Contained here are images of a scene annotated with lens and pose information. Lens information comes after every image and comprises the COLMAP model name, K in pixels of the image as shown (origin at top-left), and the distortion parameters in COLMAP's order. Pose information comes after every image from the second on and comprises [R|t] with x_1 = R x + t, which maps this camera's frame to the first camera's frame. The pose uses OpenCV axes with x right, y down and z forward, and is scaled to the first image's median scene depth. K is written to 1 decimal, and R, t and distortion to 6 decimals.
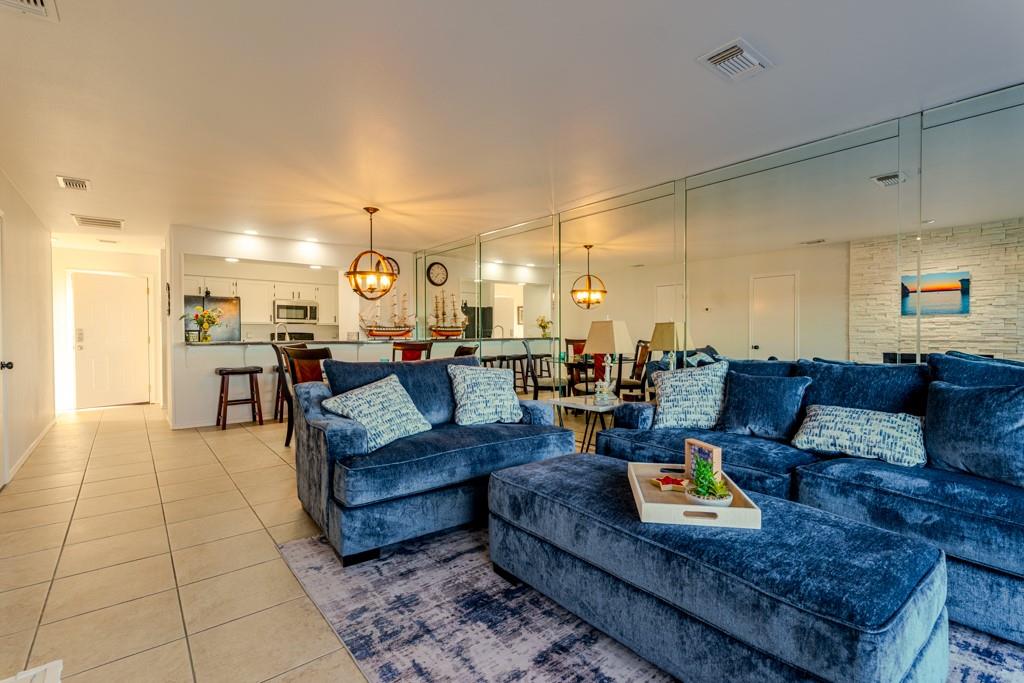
lens RADIAL K [[473.8, 0, 507.4], [0, 473.8, 341.4], [0, 0, 1]] dist [-0.005366, 0.001940]
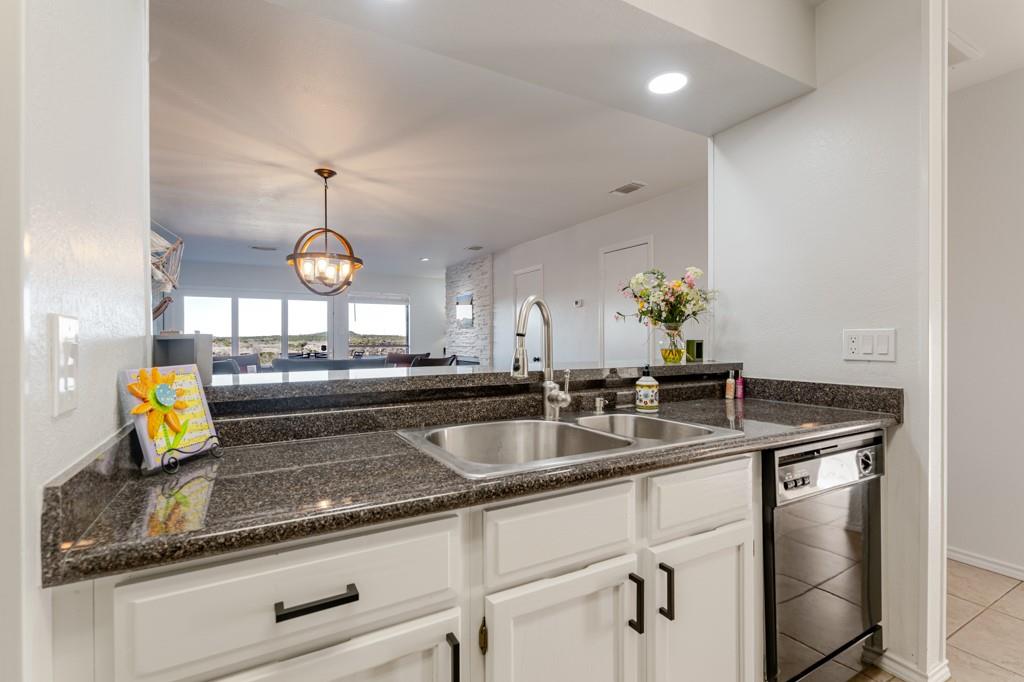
lens RADIAL K [[473.8, 0, 513.3], [0, 473.8, 340.7], [0, 0, 1]] dist [-0.005366, 0.001940]
pose [[-0.987367, 0.002401, 0.158430, -0.554948], [0.005403, 0.999814, 0.018523, -0.023959], [-0.158356, 0.019145, -0.987197, 1.347012]]
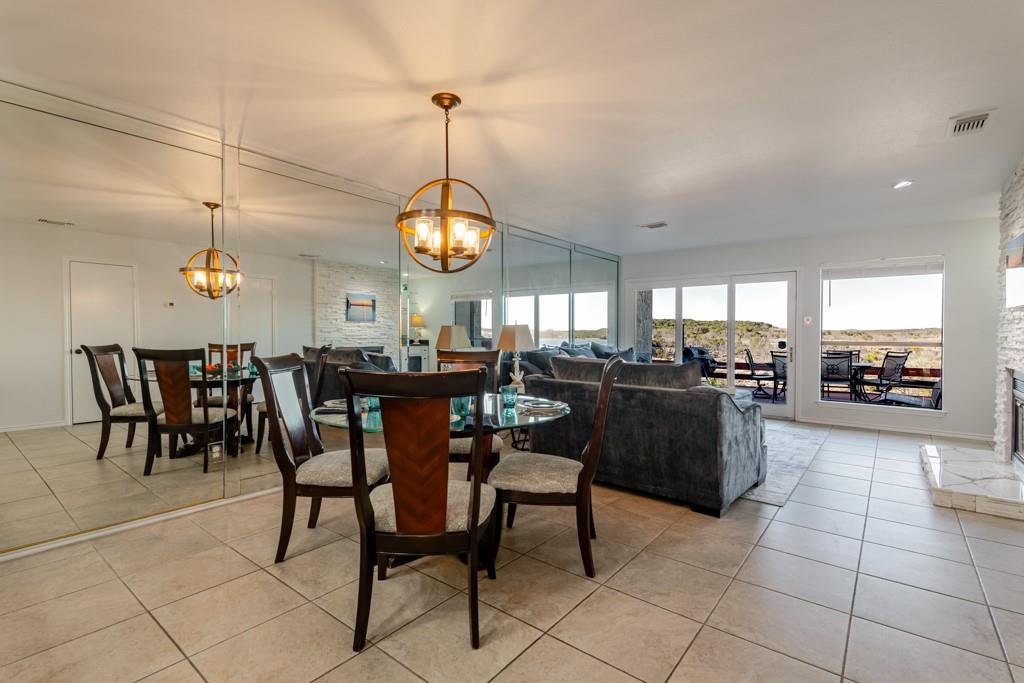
lens RADIAL K [[473.8, 0, 506.4], [0, 473.8, 343.6], [0, 0, 1]] dist [-0.005366, 0.001940]
pose [[-0.212606, -0.021604, 0.976899, -0.658712], [0.014309, 0.999580, 0.025220, -0.016032], [-0.977033, 0.019340, -0.212208, 0.840557]]
